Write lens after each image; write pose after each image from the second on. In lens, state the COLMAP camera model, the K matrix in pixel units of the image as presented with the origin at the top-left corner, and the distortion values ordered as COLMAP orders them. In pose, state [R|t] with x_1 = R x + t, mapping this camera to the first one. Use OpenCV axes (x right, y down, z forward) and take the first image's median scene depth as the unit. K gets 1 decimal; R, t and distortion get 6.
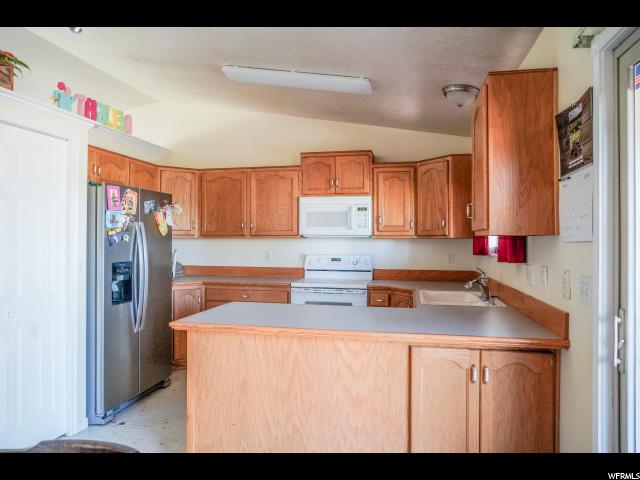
lens RADIAL K [[421.6, 0, 323.6], [0, 421.6, 241.7], [0, 0, 1]] dist [-0.007480, 0.002701]
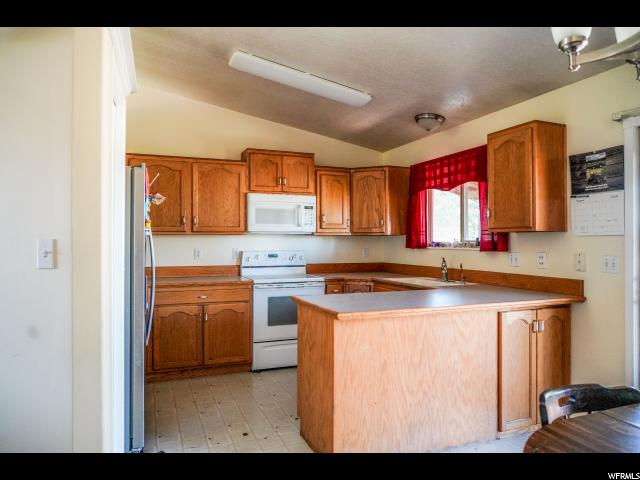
lens RADIAL K [[421.6, 0, 324.8], [0, 421.6, 240.2], [0, 0, 1]] dist [-0.007480, 0.002701]
pose [[0.837386, -0.003332, 0.546602, -0.473681], [0.004383, 0.999990, -0.000619, 0.006108], [-0.546595, 0.002914, 0.837392, 0.079351]]
